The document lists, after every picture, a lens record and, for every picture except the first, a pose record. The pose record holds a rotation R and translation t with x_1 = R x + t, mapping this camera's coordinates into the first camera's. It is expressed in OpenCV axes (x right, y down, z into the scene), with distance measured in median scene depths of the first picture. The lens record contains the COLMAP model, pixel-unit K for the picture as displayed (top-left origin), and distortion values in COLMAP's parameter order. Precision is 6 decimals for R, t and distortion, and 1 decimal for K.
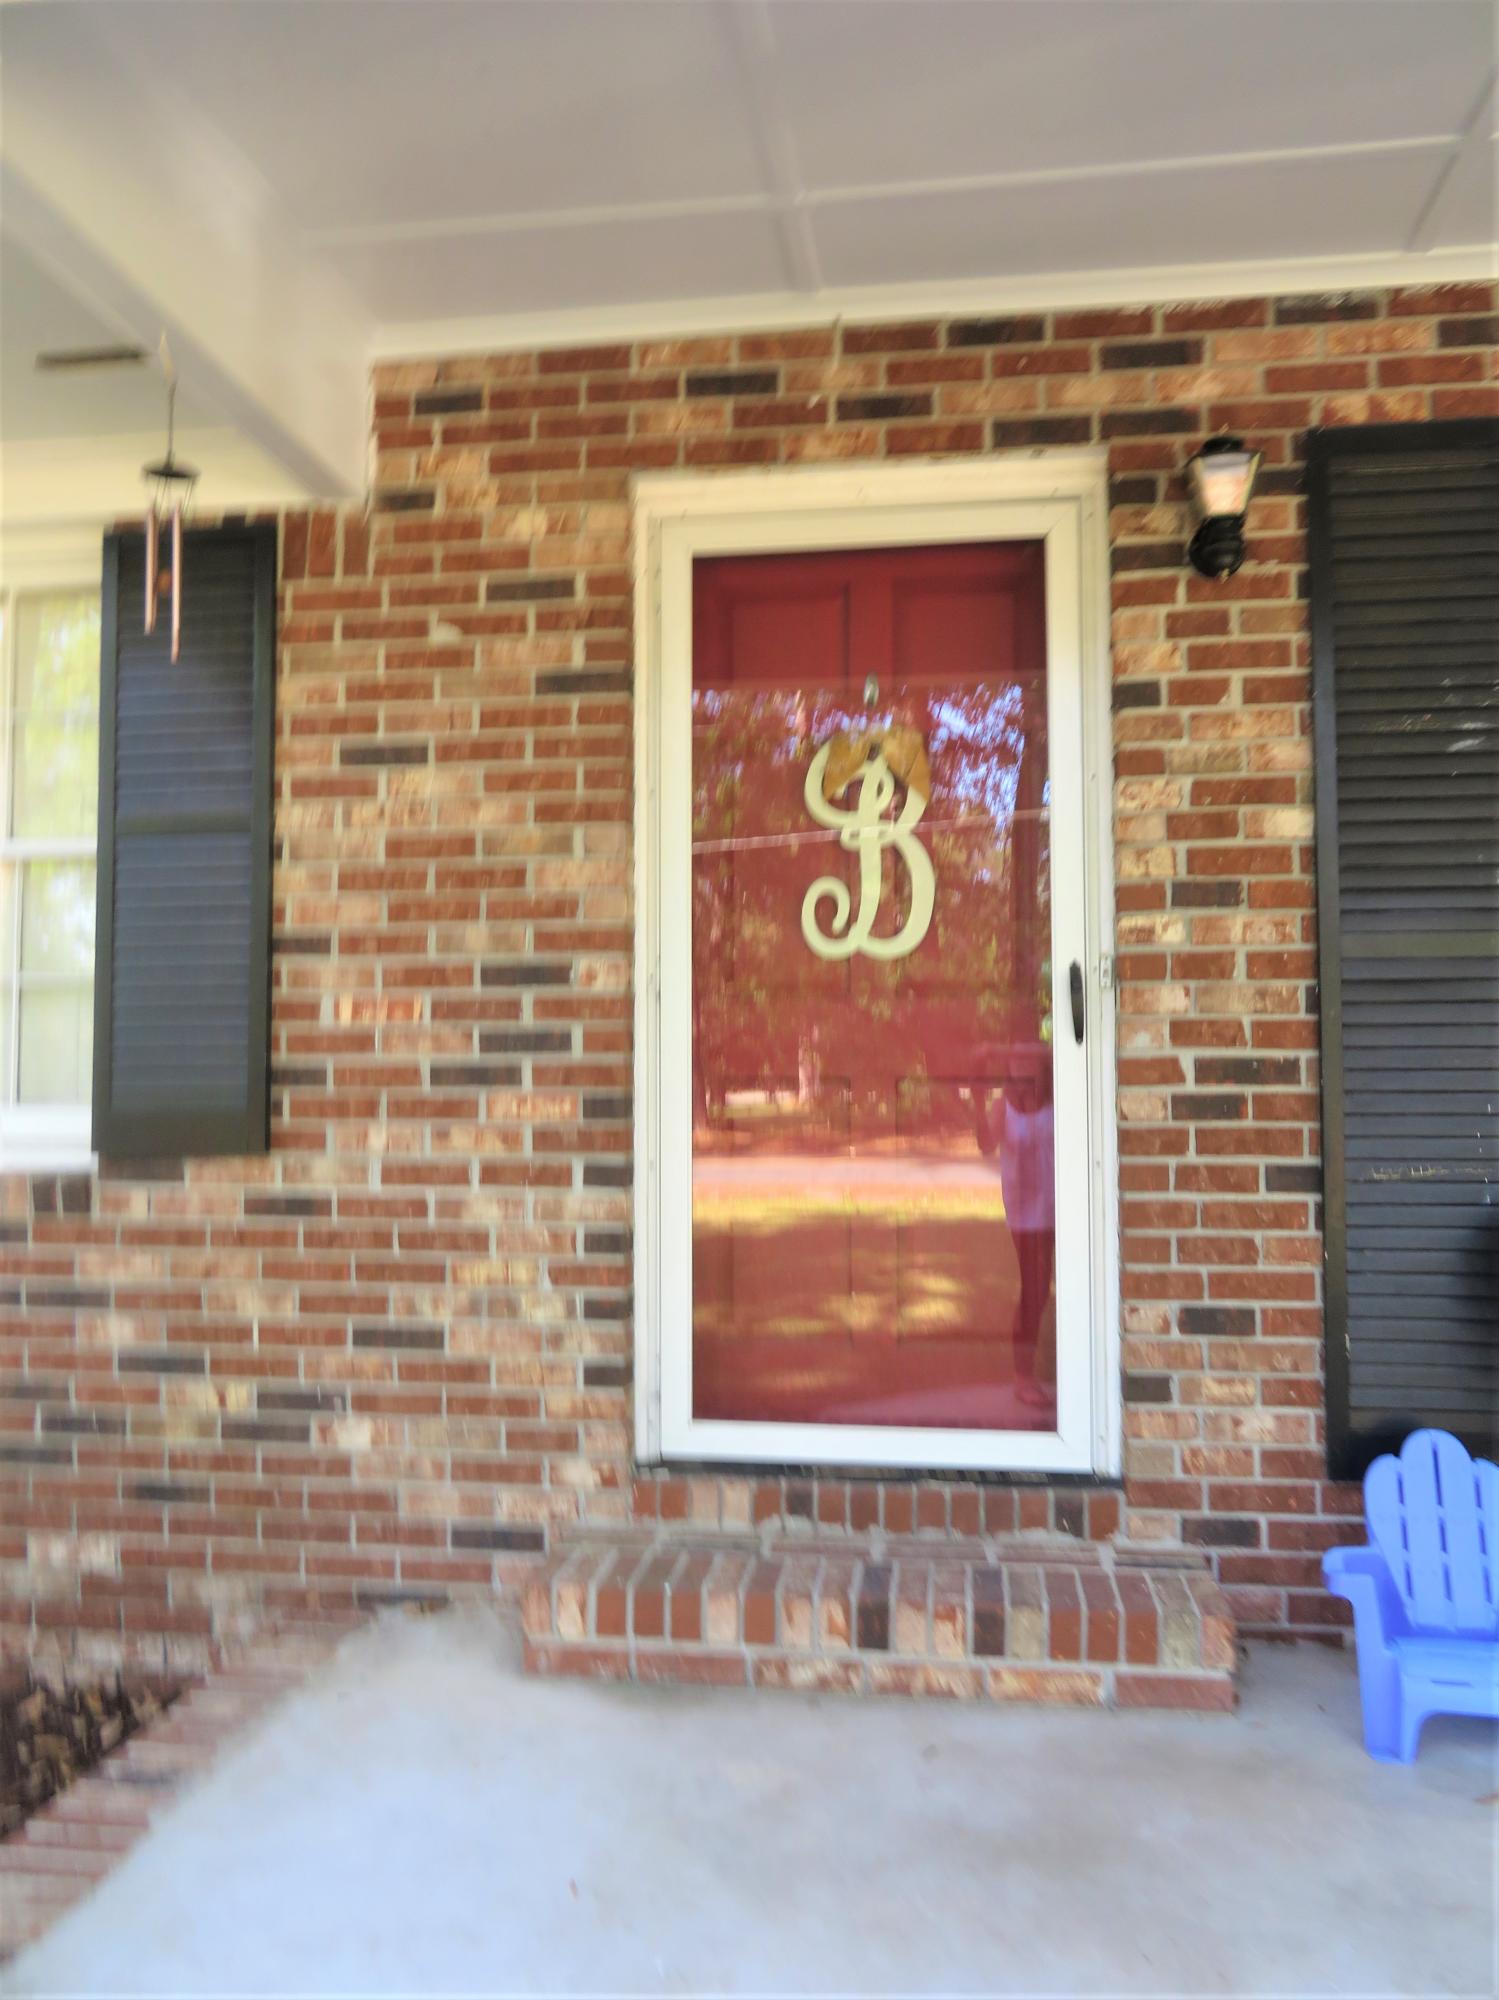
lens RADIAL K [[1535.9, 0, 739.1], [0, 1535.9, 1001.7], [0, 0, 1]] dist [-0.014122, 0.011041]
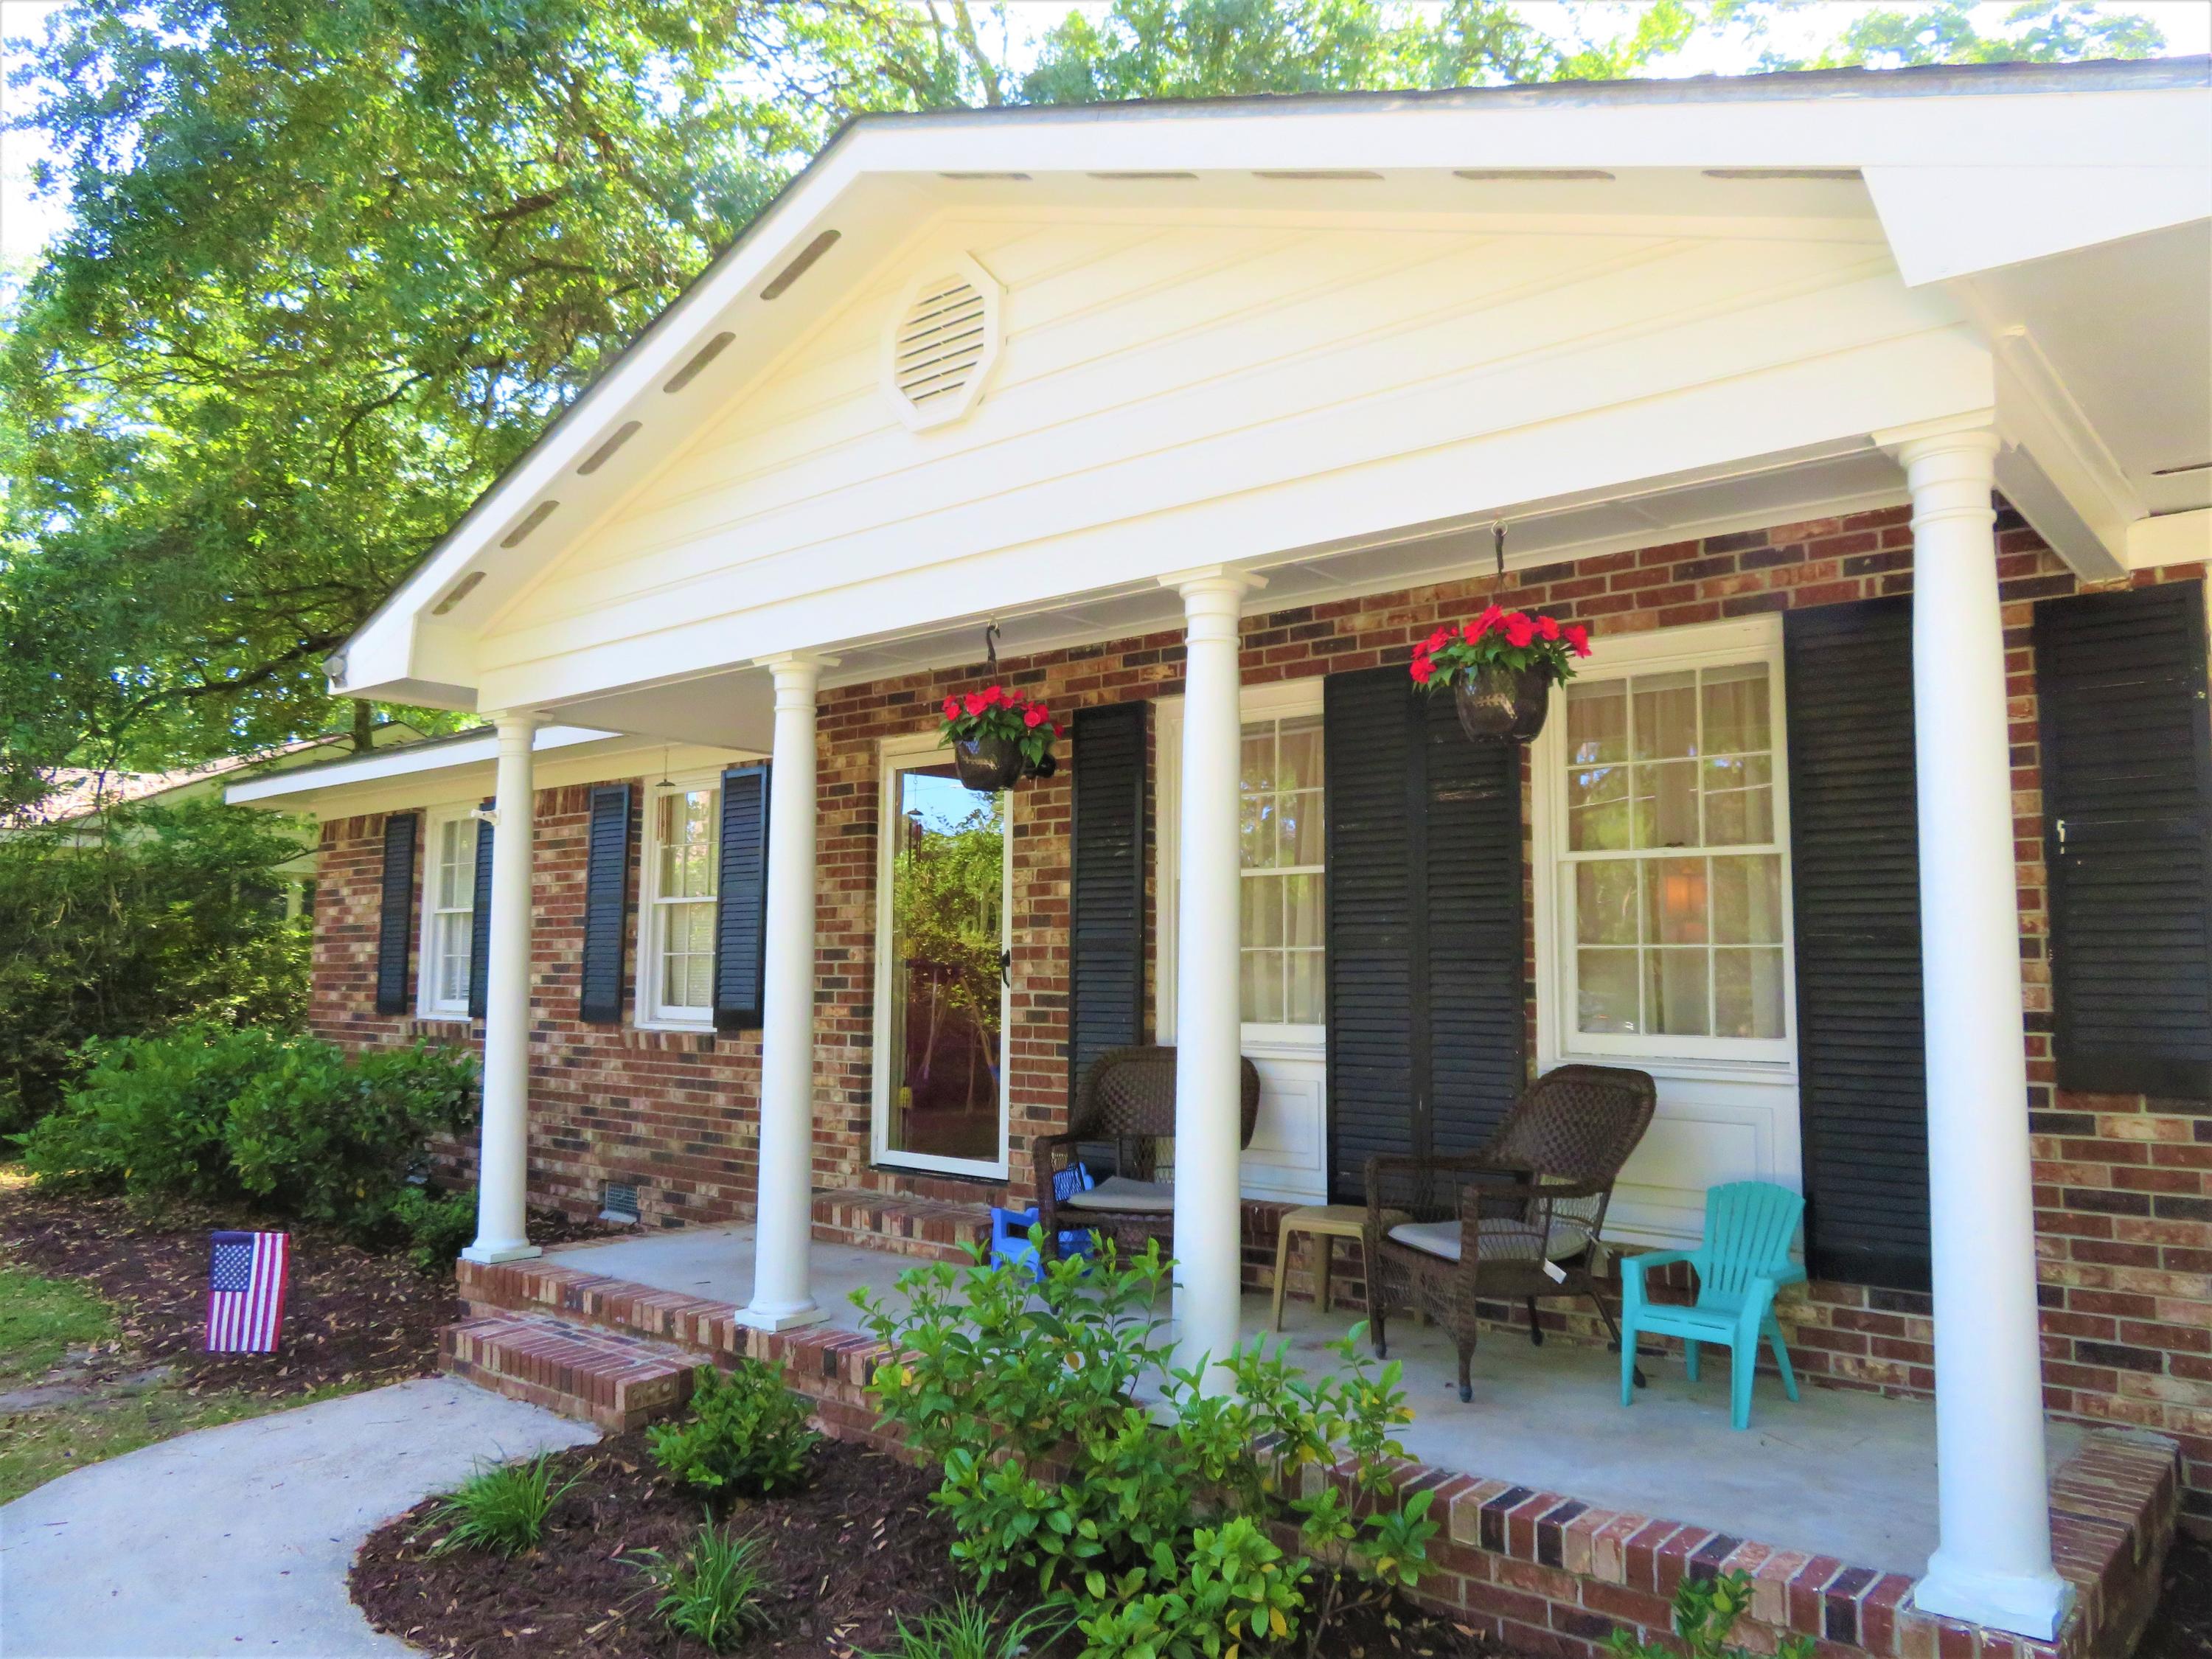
lens RADIAL K [[1572.5, 0, 1090.1], [0, 1572.5, 816.9], [0, 0, 1]] dist [-0.009712, 0.002500]
pose [[0.843054, -0.046132, -0.535847, 1.510725], [0.016461, 0.998061, -0.060026, -0.077704], [0.537577, 0.041785, 0.842178, -0.844274]]
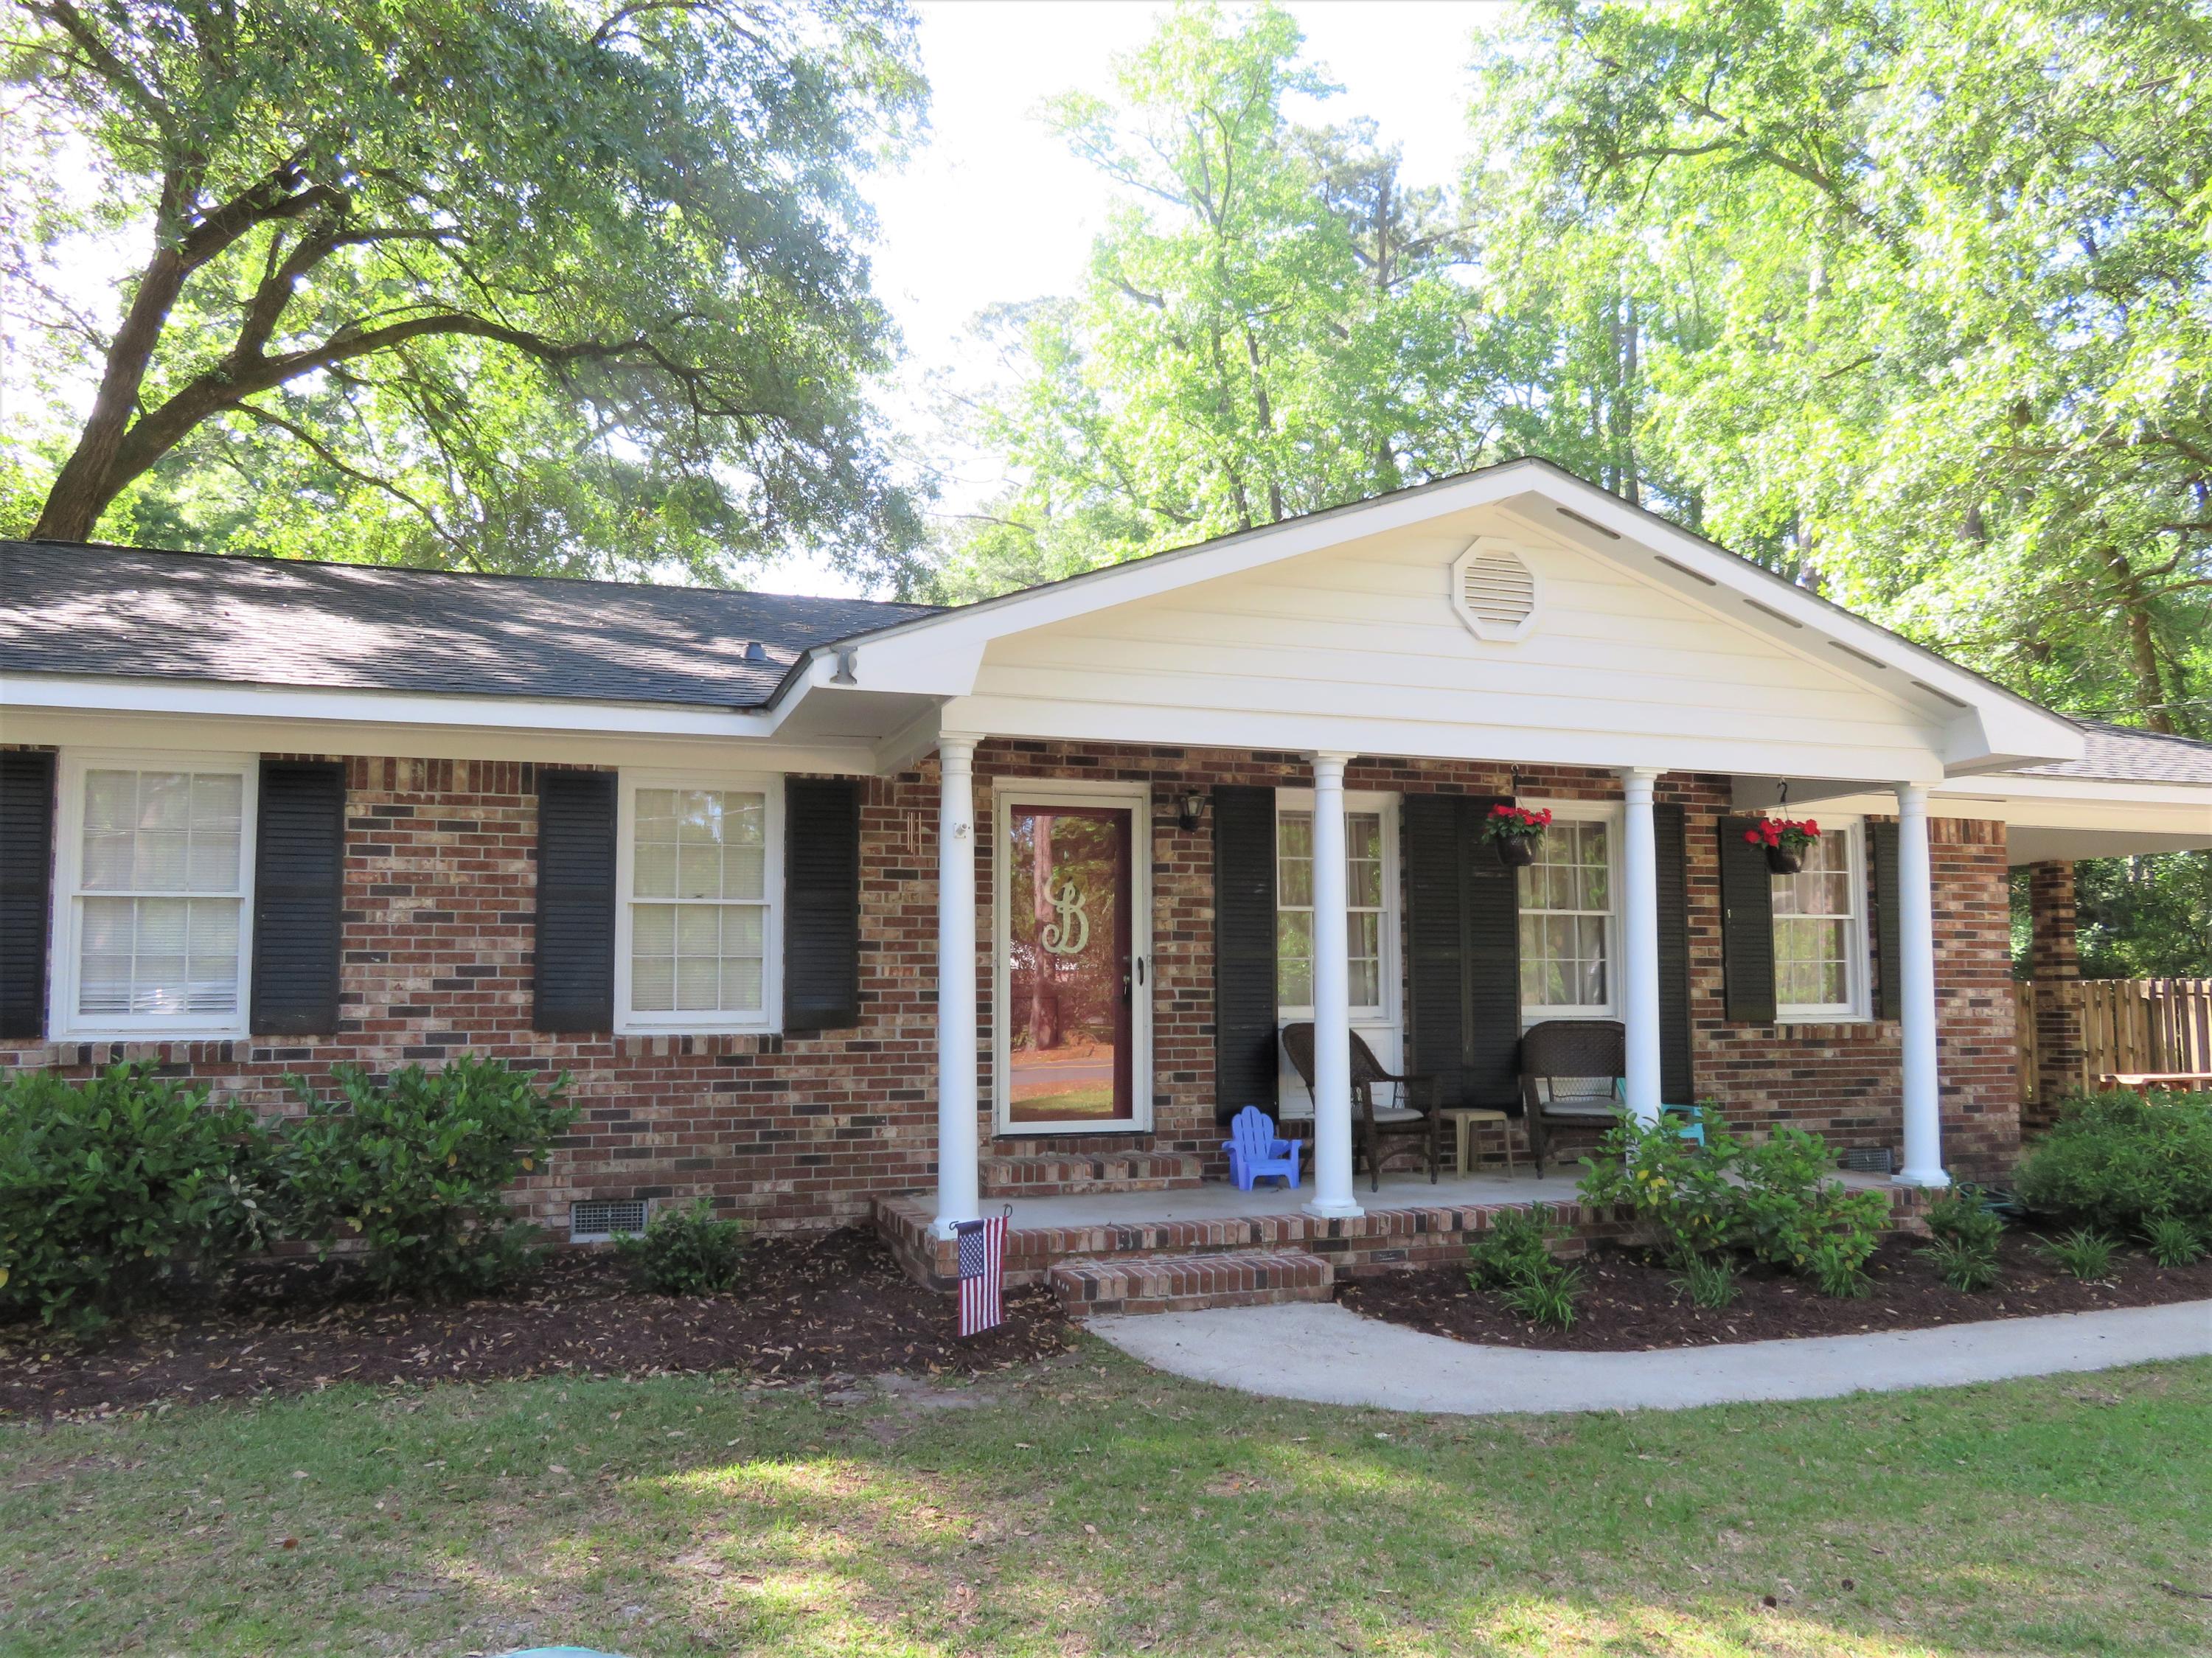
lens RADIAL K [[1698.5, 0, 1113.9], [0, 1698.5, 824.5], [0, 0, 1]] dist [-0.014122, 0.011041]
pose [[0.889124, 0.044190, 0.455528, -1.277450], [-0.022866, 0.998374, -0.052218, -0.105456], [-0.457095, 0.036013, 0.888689, -1.817241]]
